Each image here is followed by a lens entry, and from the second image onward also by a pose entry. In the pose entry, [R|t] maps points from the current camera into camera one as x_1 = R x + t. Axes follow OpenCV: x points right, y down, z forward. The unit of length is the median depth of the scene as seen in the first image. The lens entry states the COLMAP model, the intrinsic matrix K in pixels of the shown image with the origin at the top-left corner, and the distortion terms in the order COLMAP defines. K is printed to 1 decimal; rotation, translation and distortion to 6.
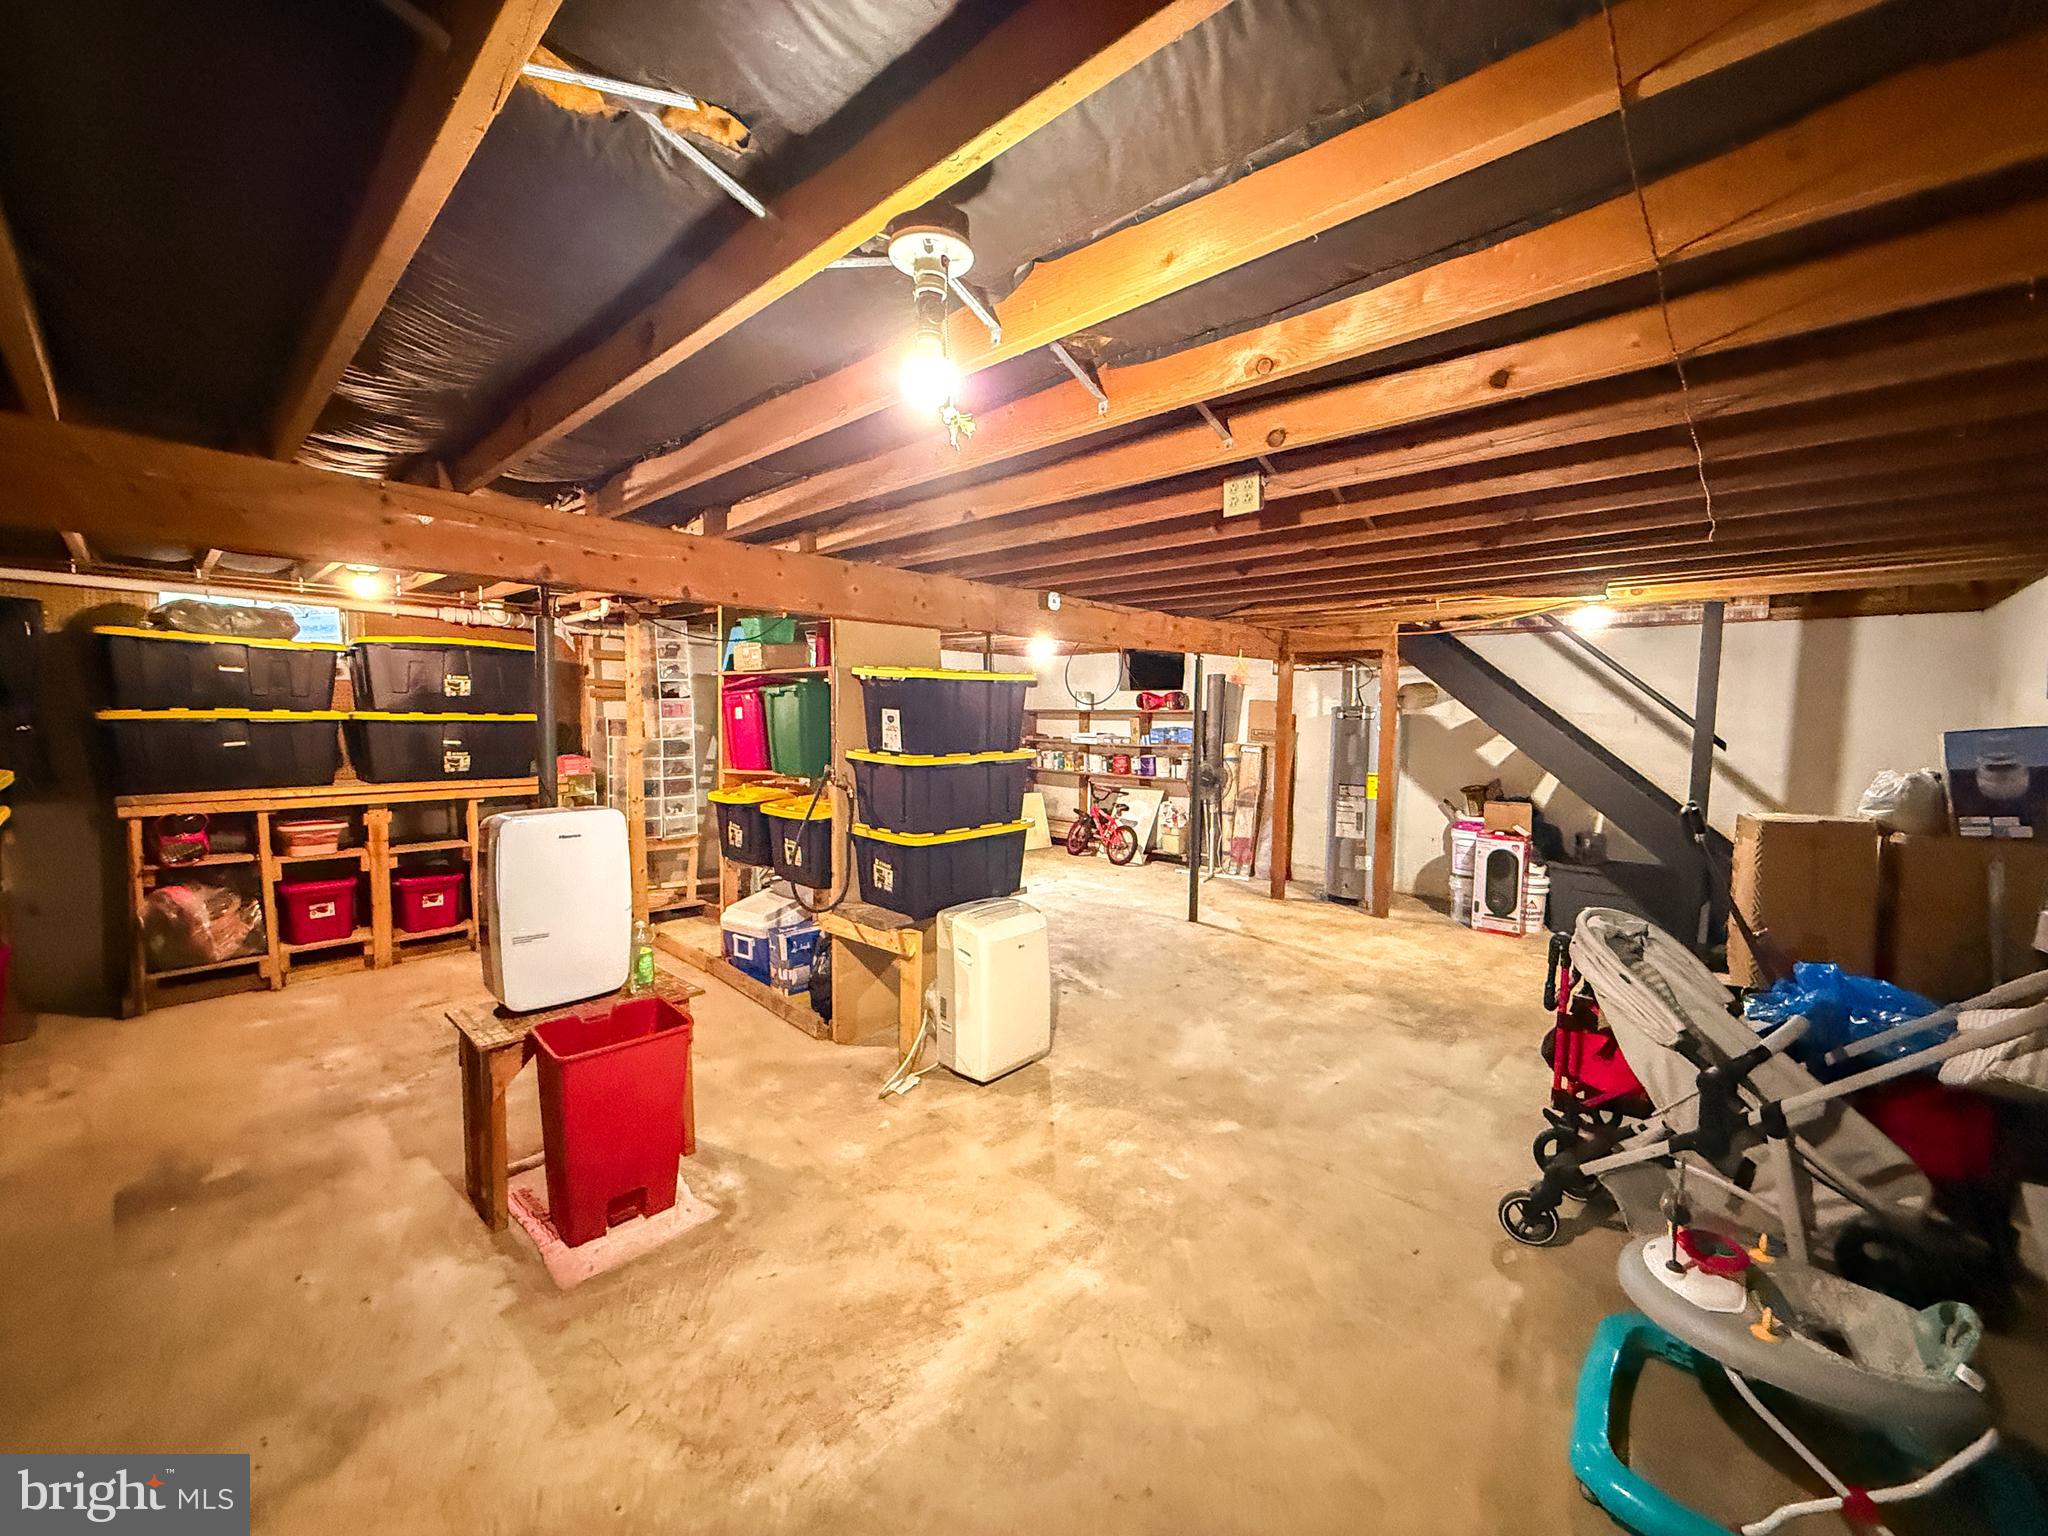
lens RADIAL K [[820.7, 0, 1016.9], [0, 820.7, 768.2], [0, 0, 1]] dist [0.001211, -0.000737]
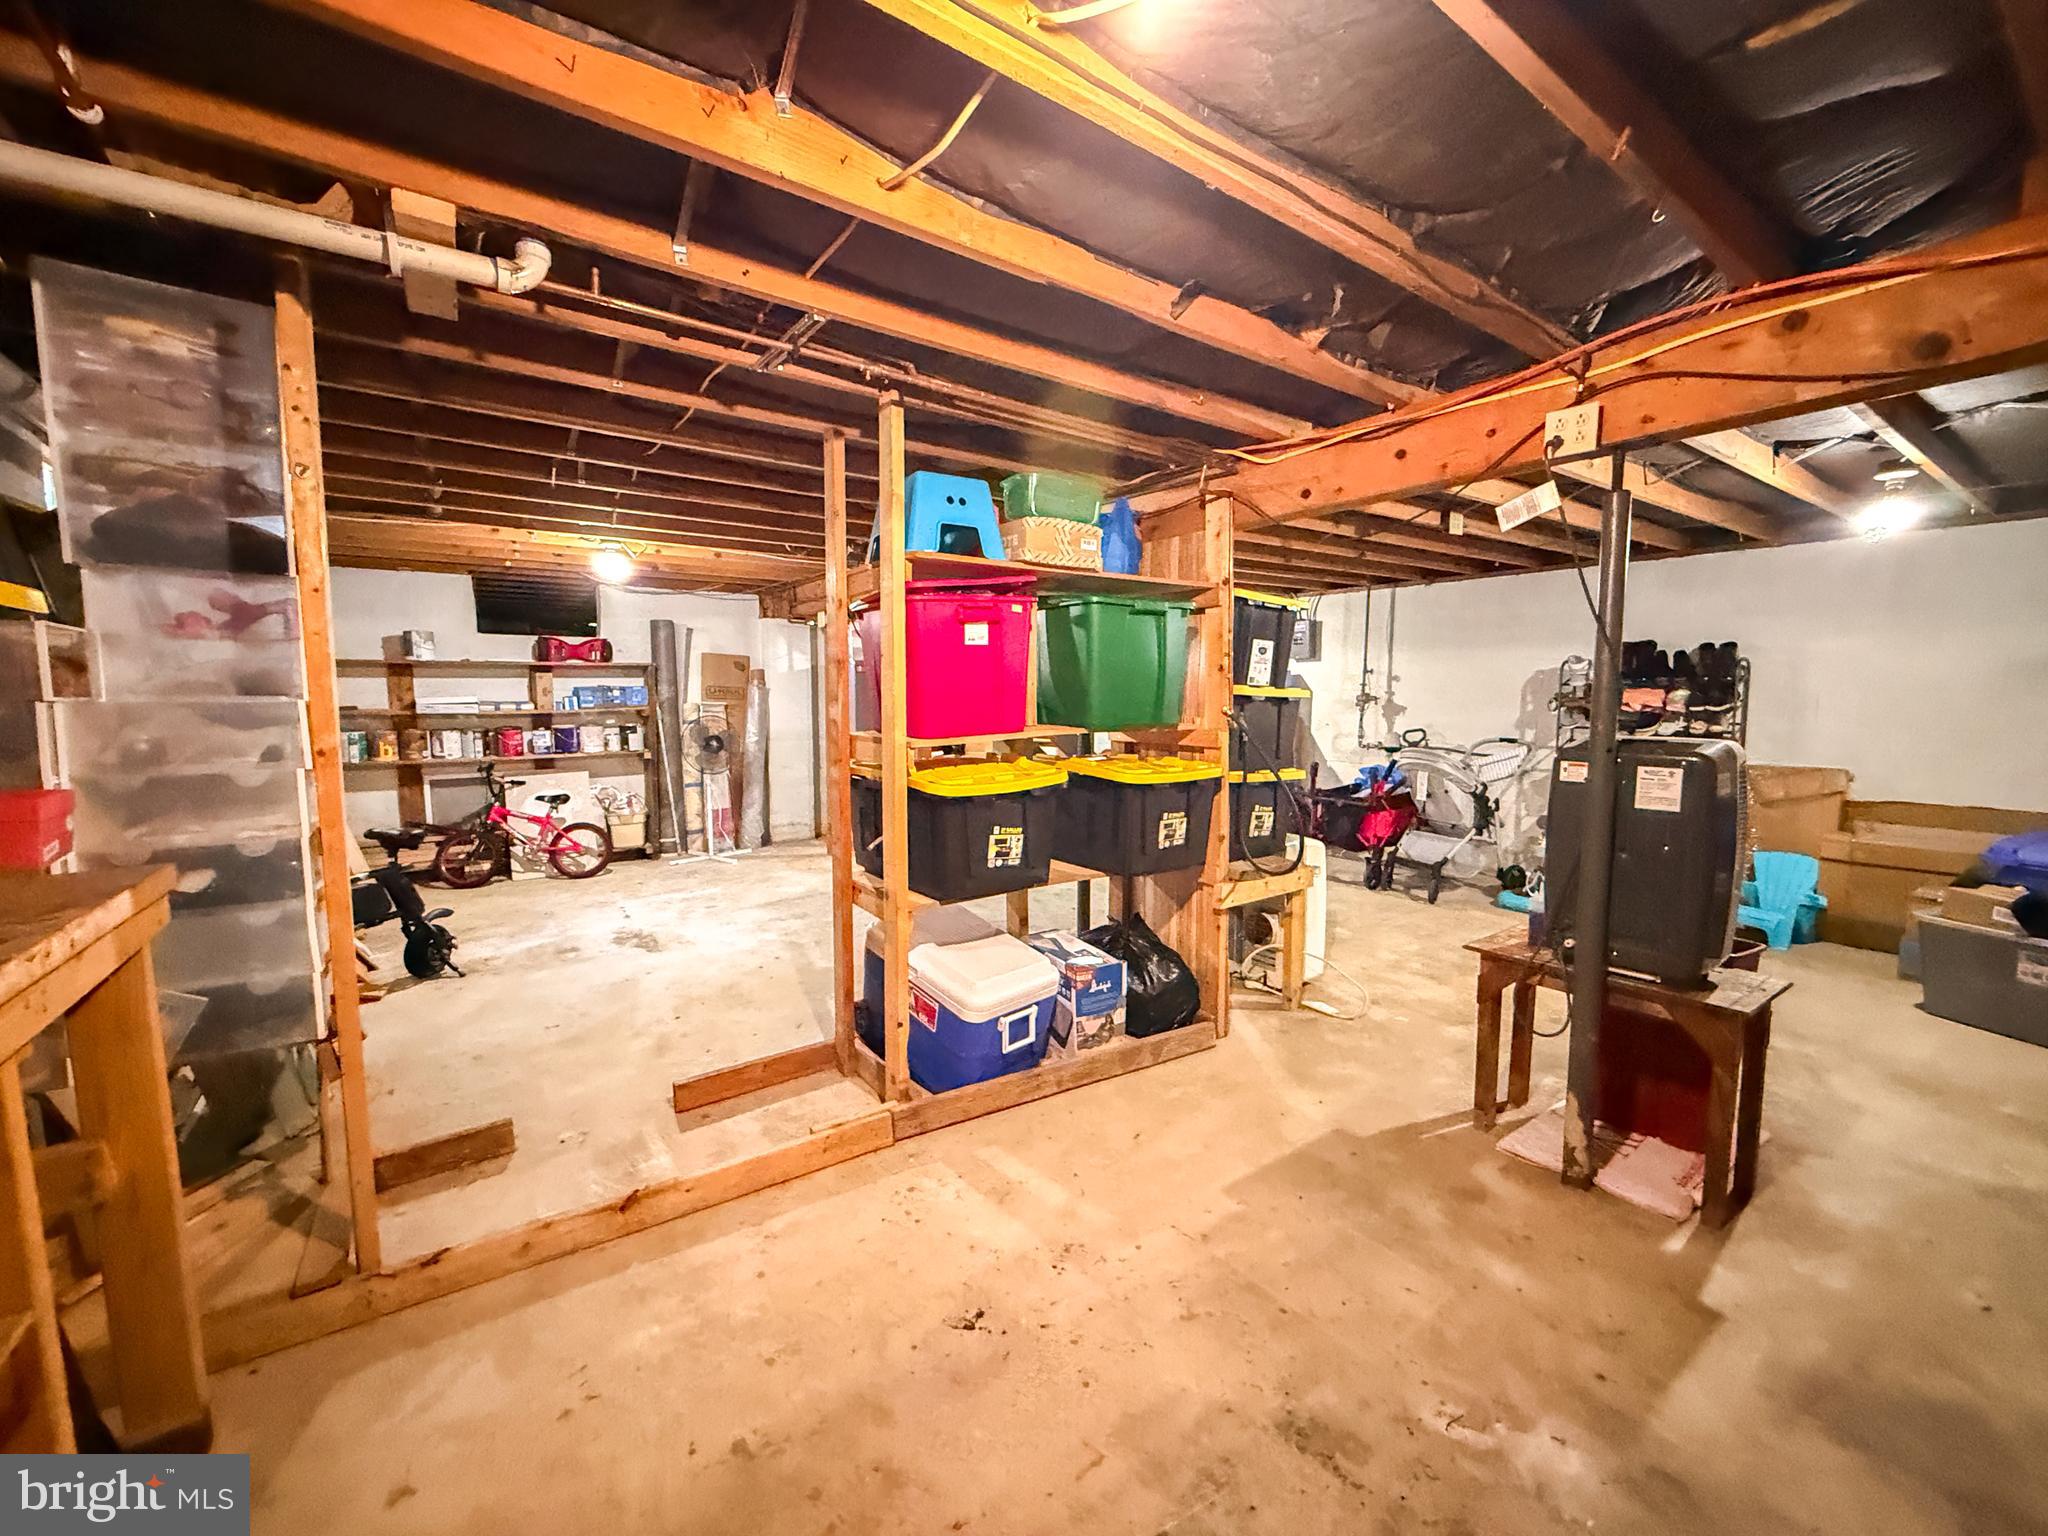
lens RADIAL K [[820.7, 0, 1018.4], [0, 820.7, 773.0], [0, 0, 1]] dist [0.001211, -0.000737]
pose [[0.201489, -0.107936, 0.973525, -0.907074], [0.072986, 0.992801, 0.094967, -0.025063], [-0.976768, 0.051919, 0.207917, 0.875756]]
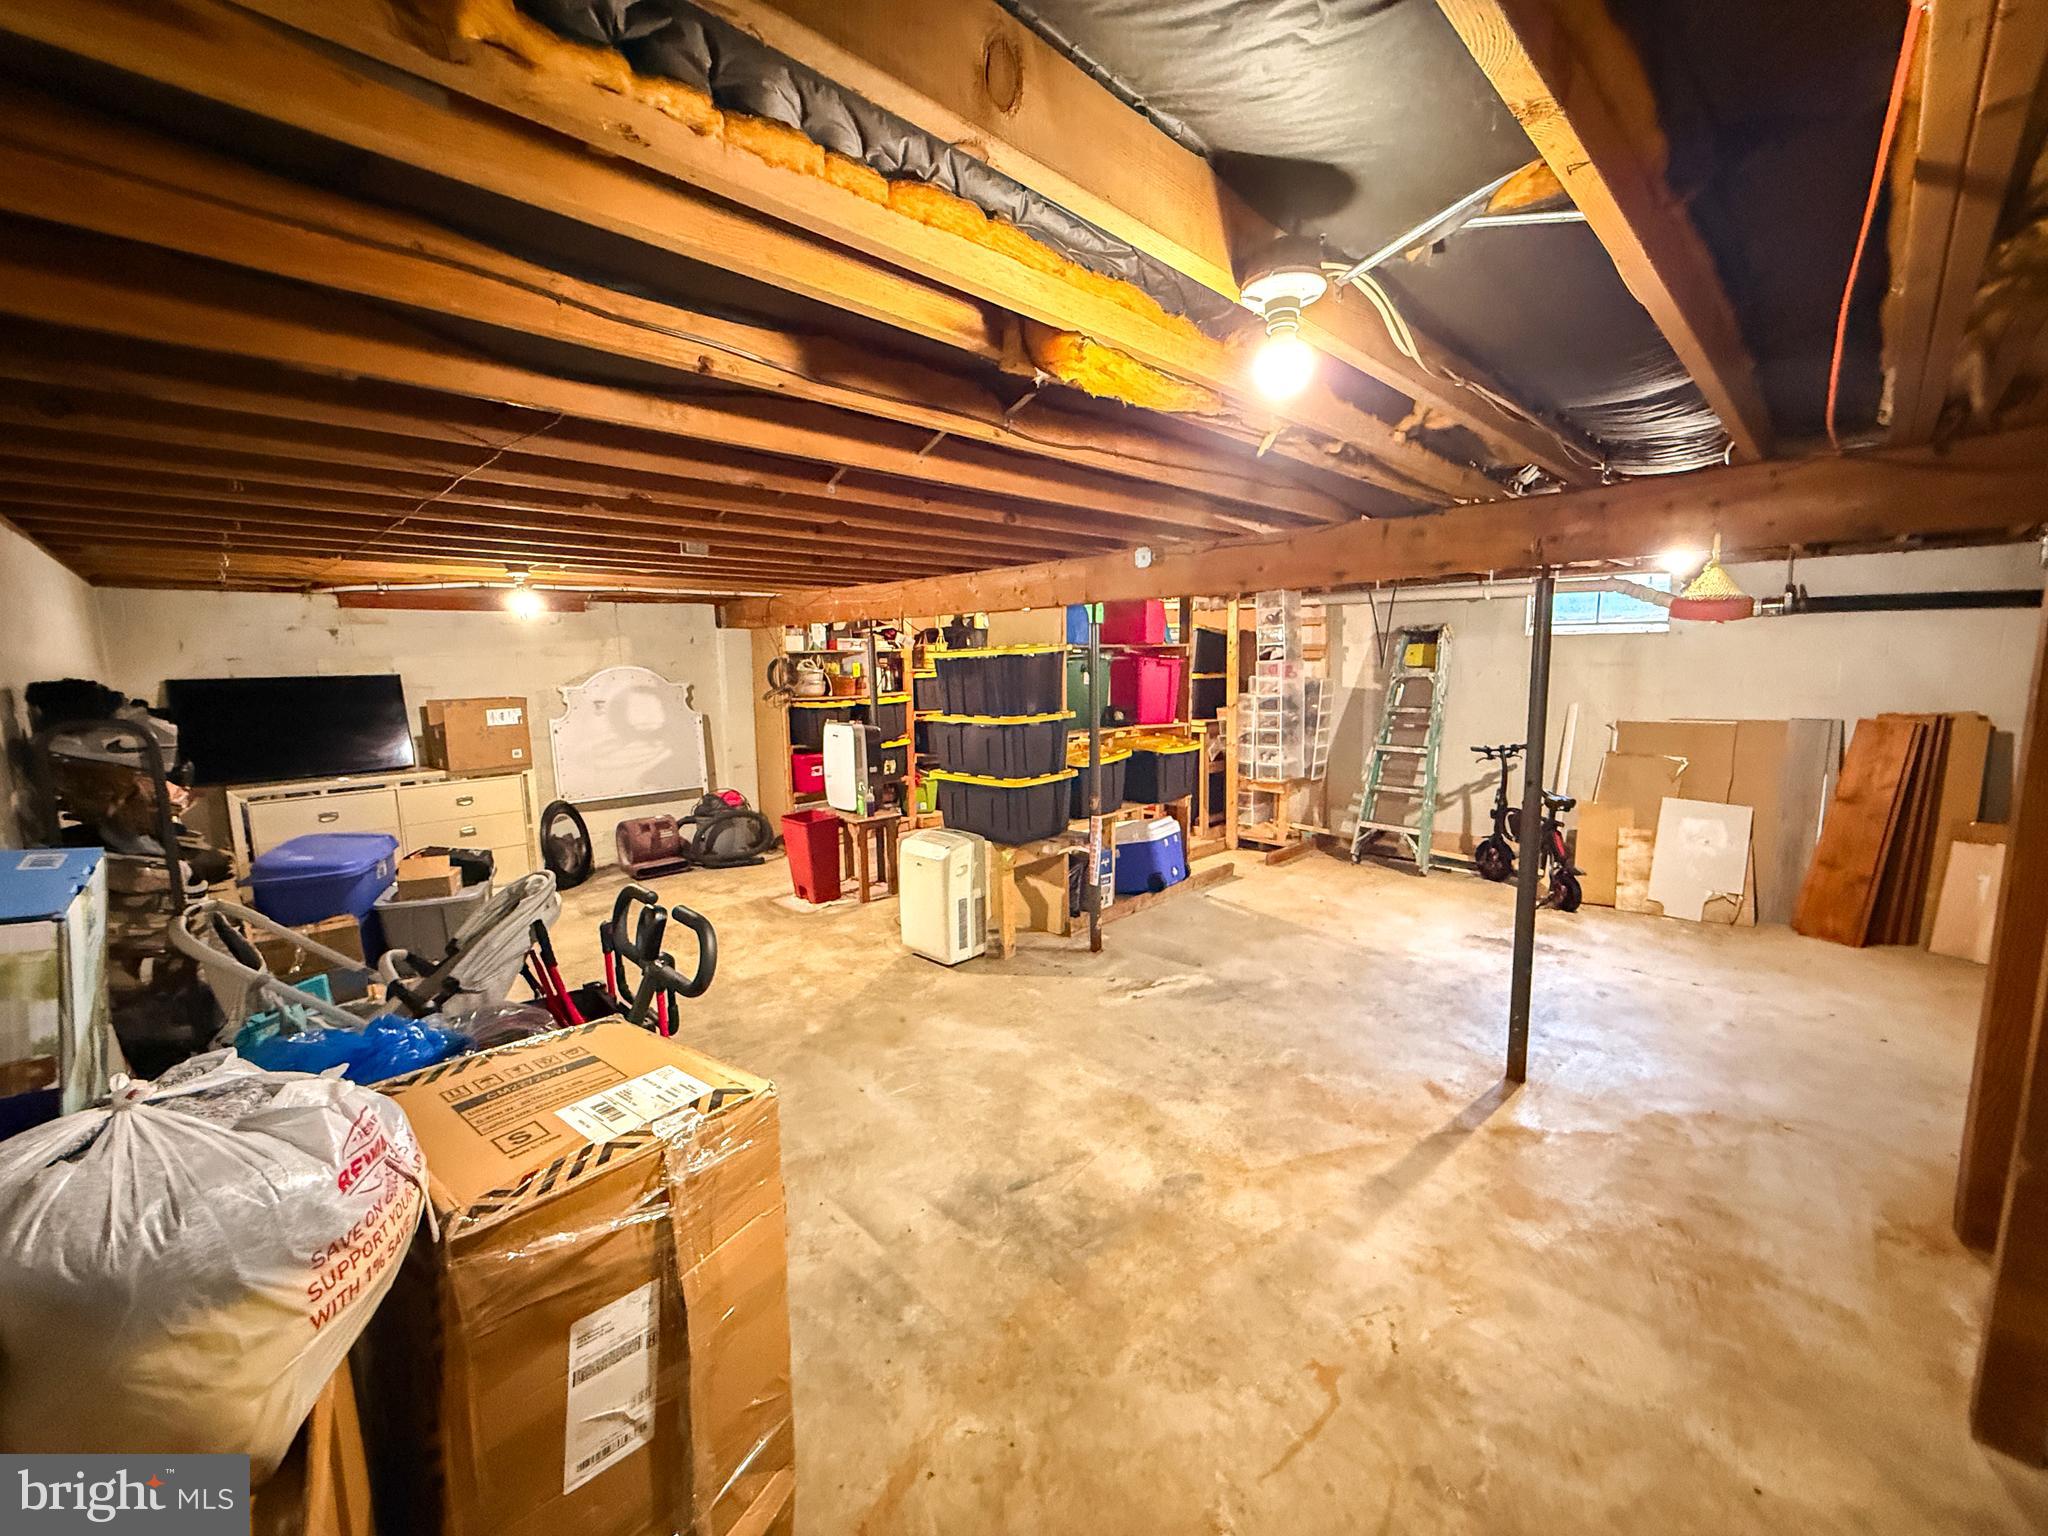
lens RADIAL K [[820.7, 0, 1024.0], [0, 820.7, 765.2], [0, 0, 1]] dist [0.001211, -0.000737]
pose [[-0.039002, 0.125113, -0.991376, 0.986972], [-0.056421, 0.990272, 0.127194, -0.088087], [0.997645, 0.060895, -0.031563, 0.930701]]
